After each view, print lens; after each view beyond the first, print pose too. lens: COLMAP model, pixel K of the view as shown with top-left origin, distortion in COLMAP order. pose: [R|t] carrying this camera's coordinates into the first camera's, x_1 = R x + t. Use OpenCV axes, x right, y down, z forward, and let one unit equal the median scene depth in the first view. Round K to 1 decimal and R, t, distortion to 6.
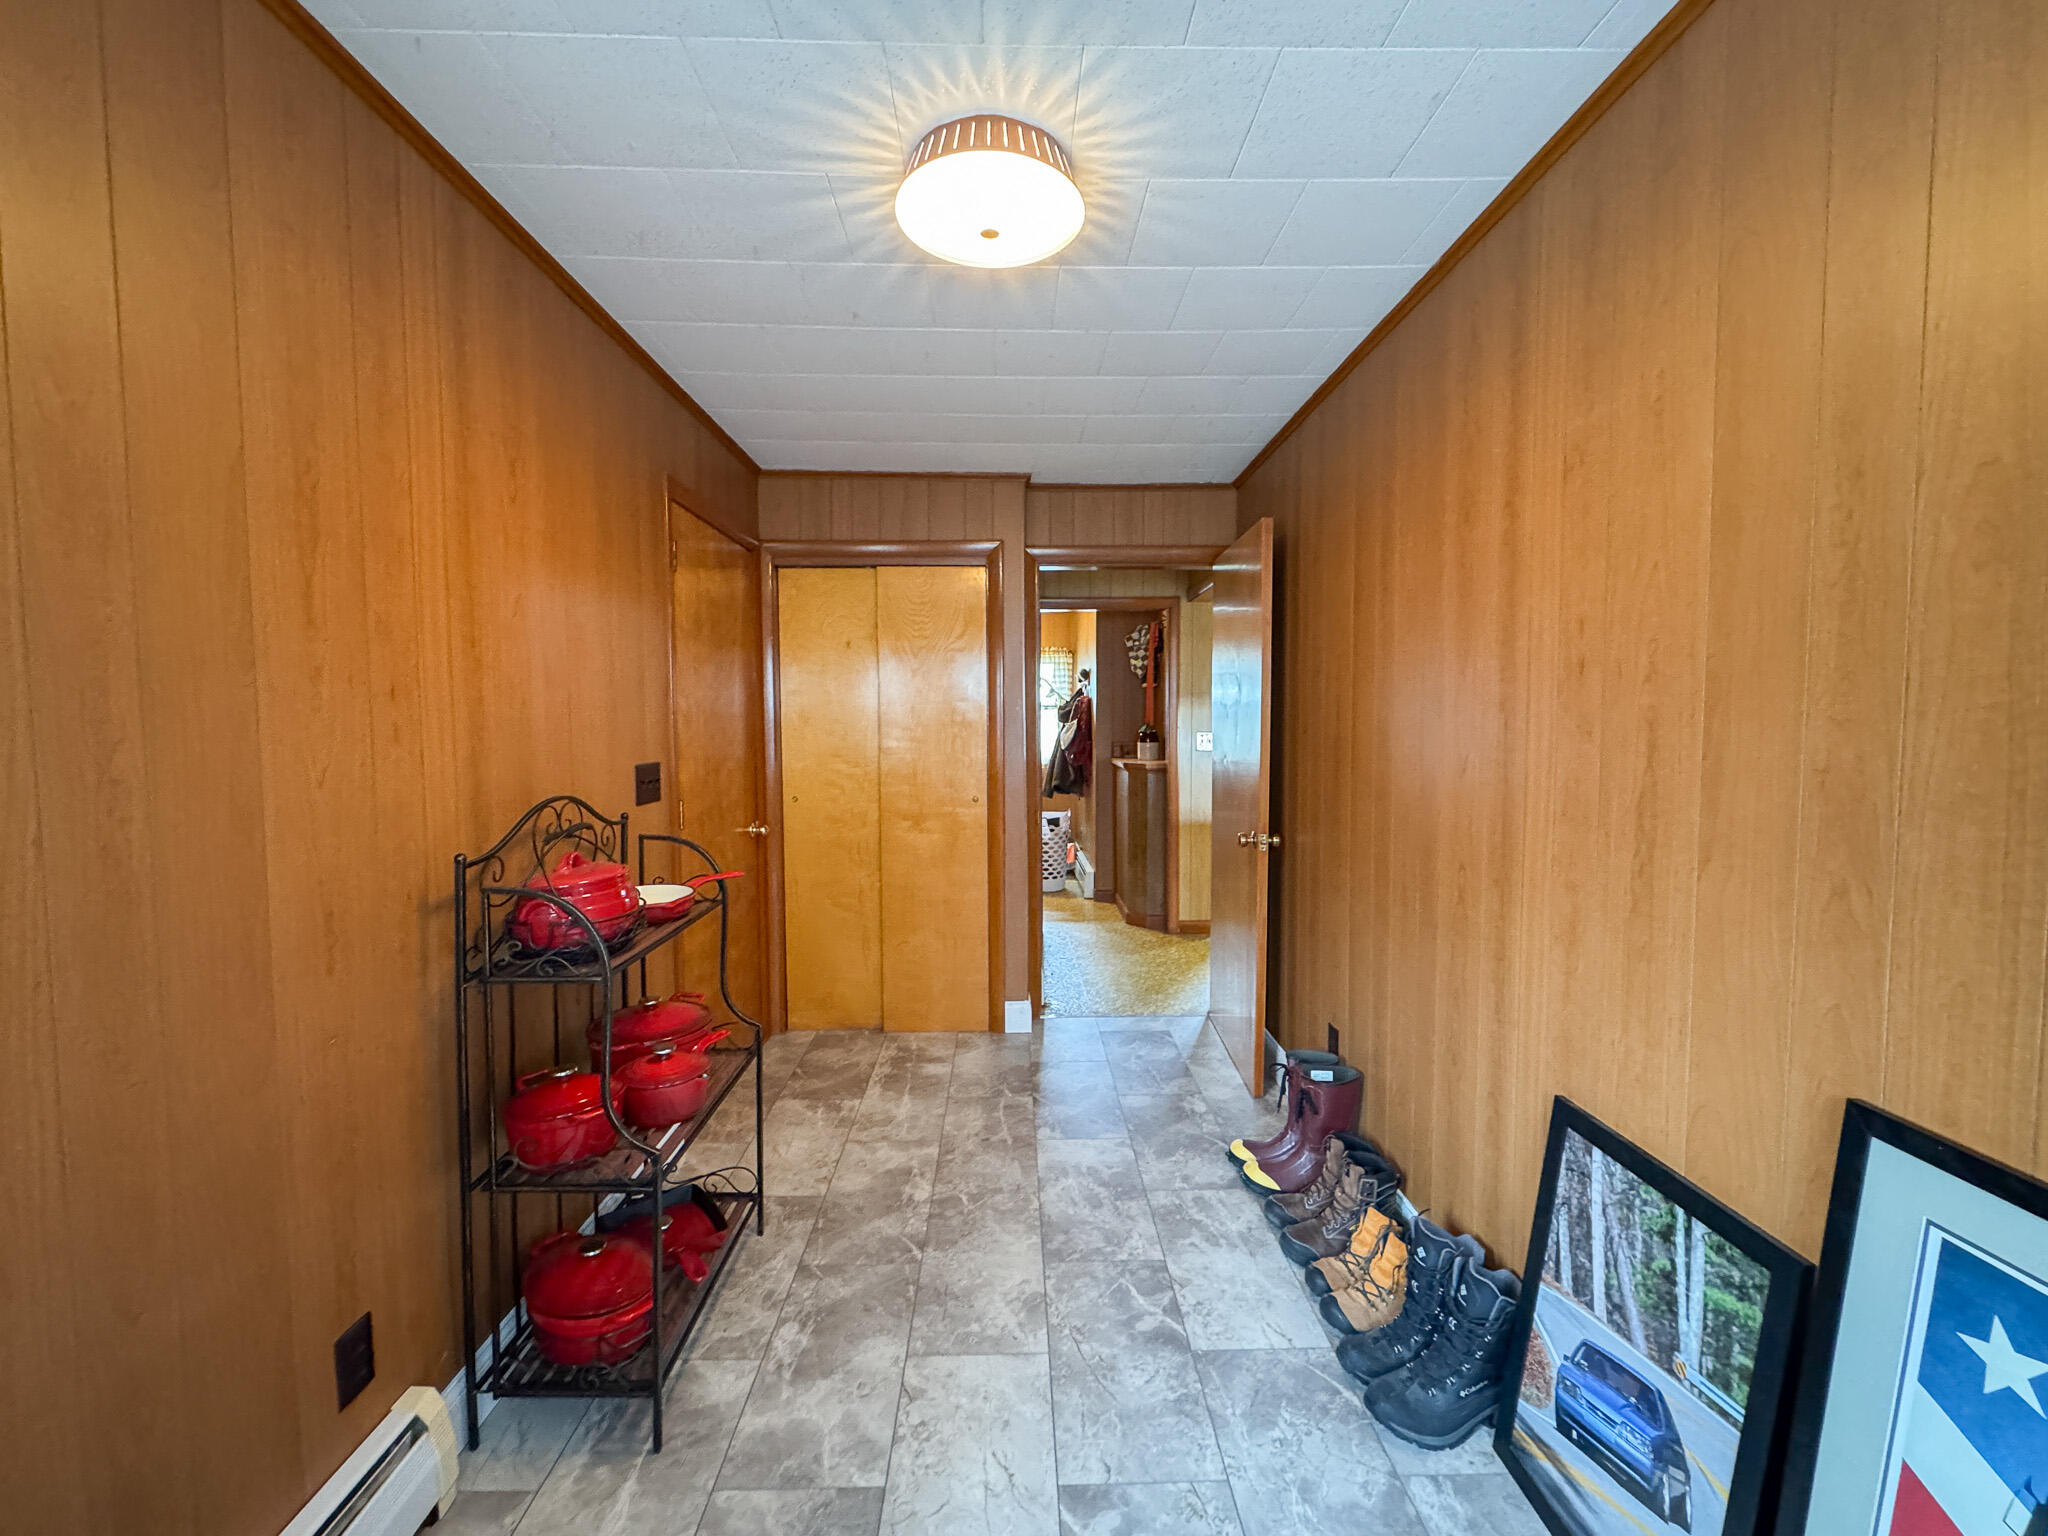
lens RADIAL K [[829.1, 0, 1024.0], [0, 829.1, 768.0], [0, 0, 1]] dist [0.000766, -0.000125]
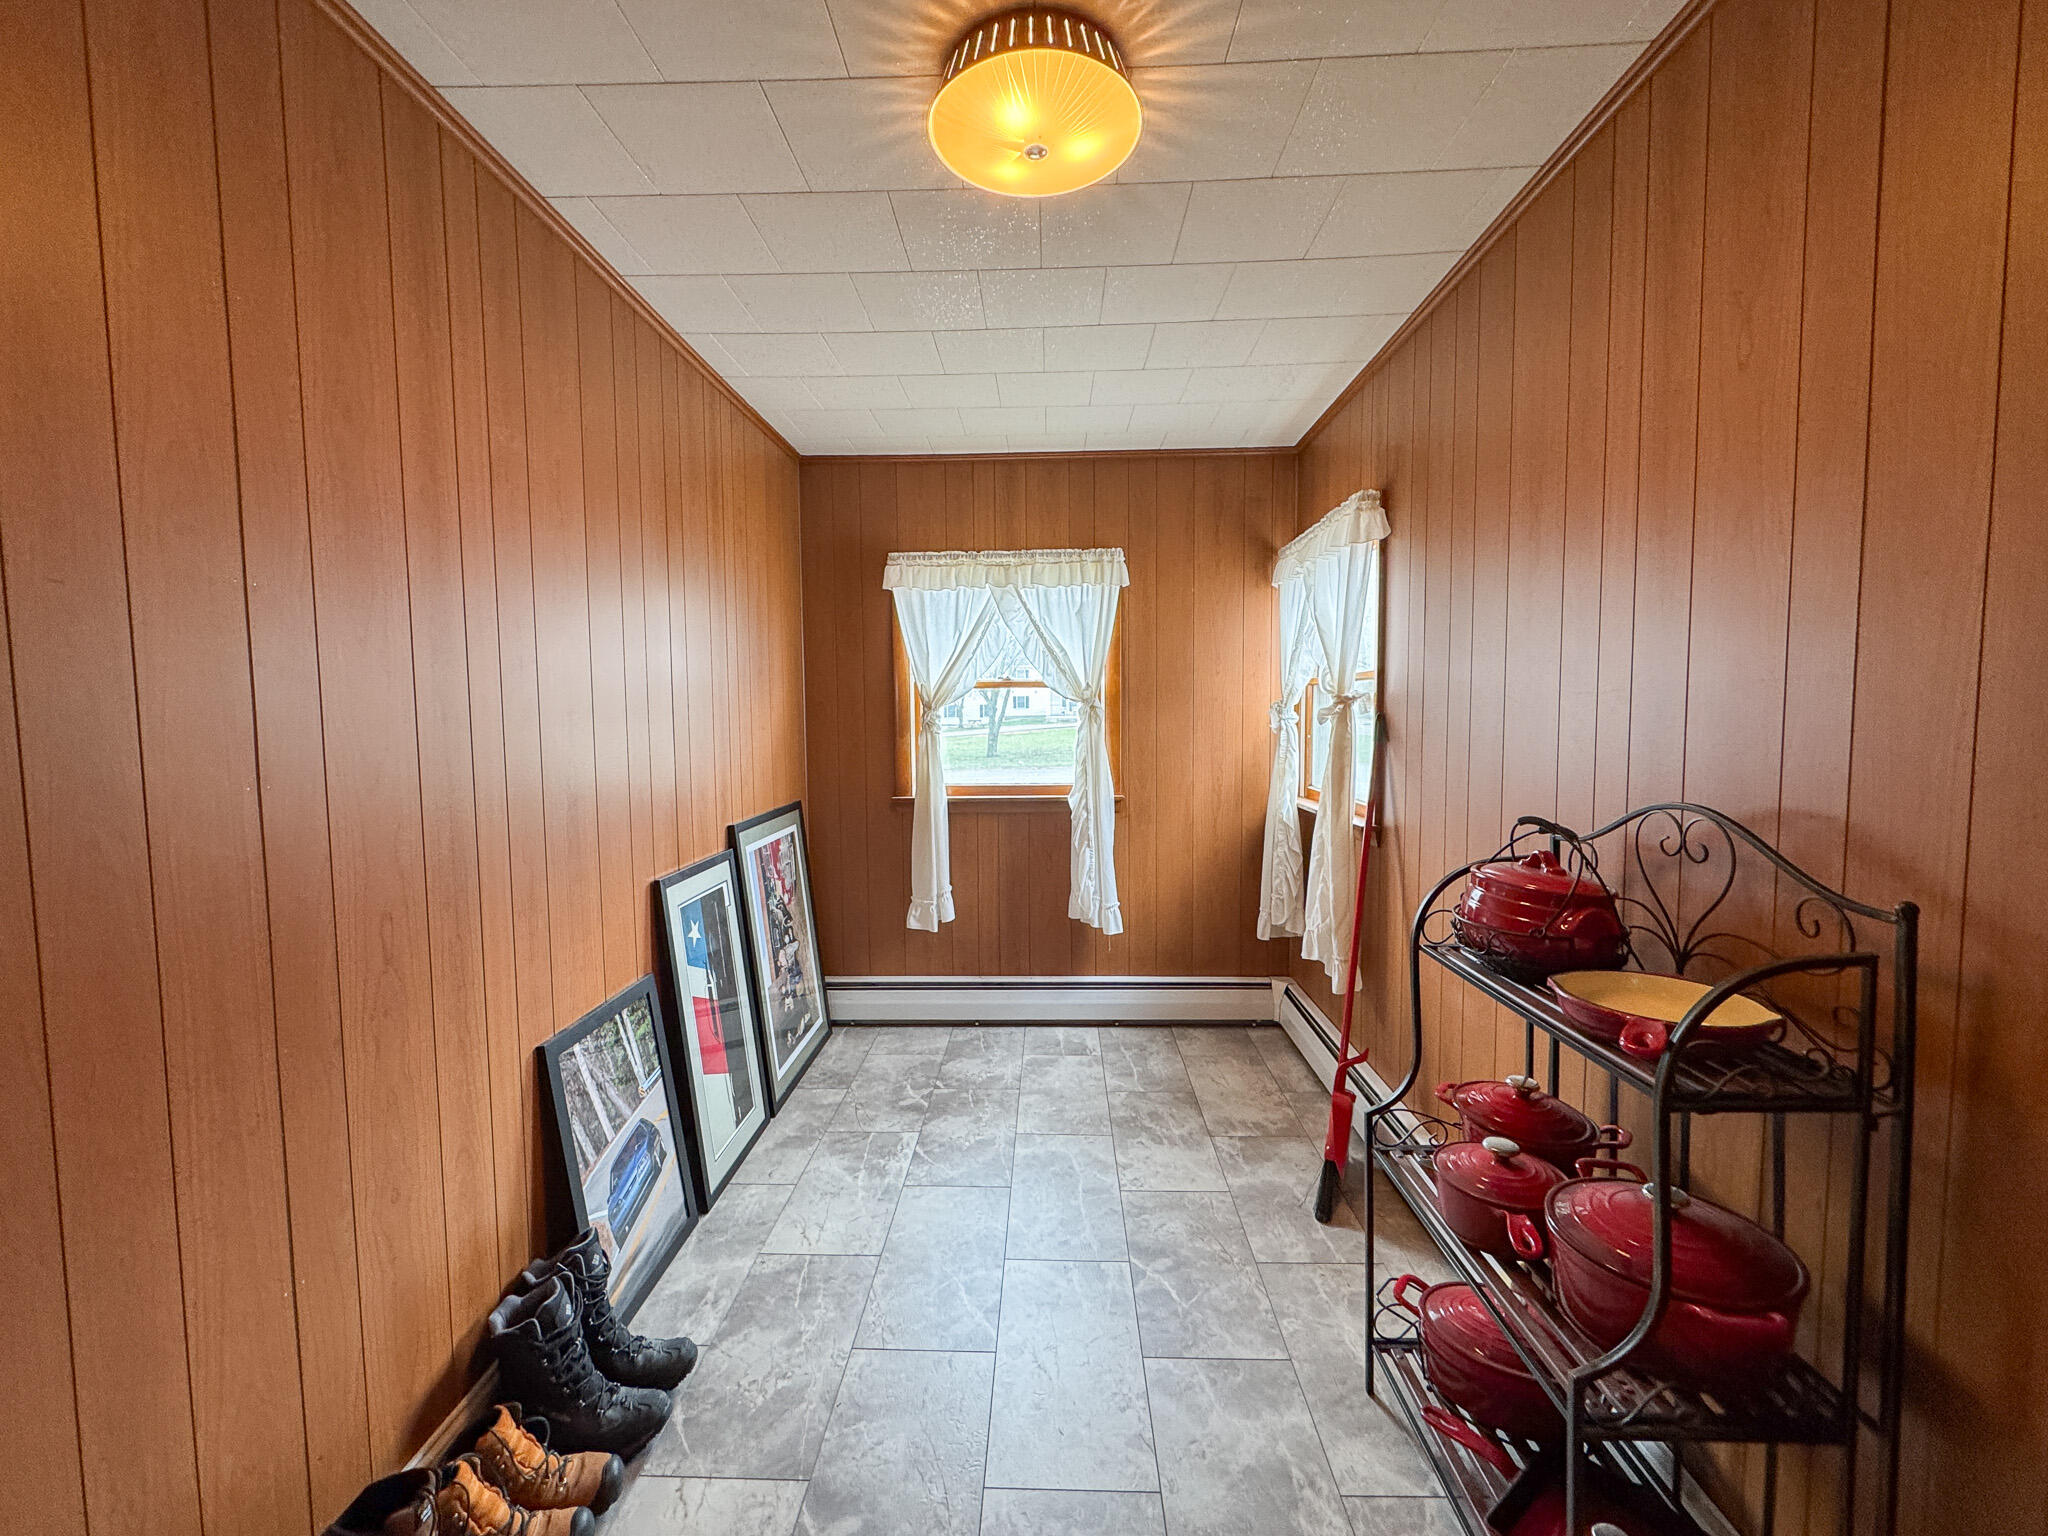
lens RADIAL K [[829.1, 0, 1024.0], [0, 829.1, 768.0], [0, 0, 1]] dist [0.000766, -0.000125]
pose [[-0.998289, 0.011644, 0.057306, -0.081458], [0.018899, 0.991629, 0.127731, -0.117599], [-0.055339, 0.128595, -0.990152, 2.193786]]
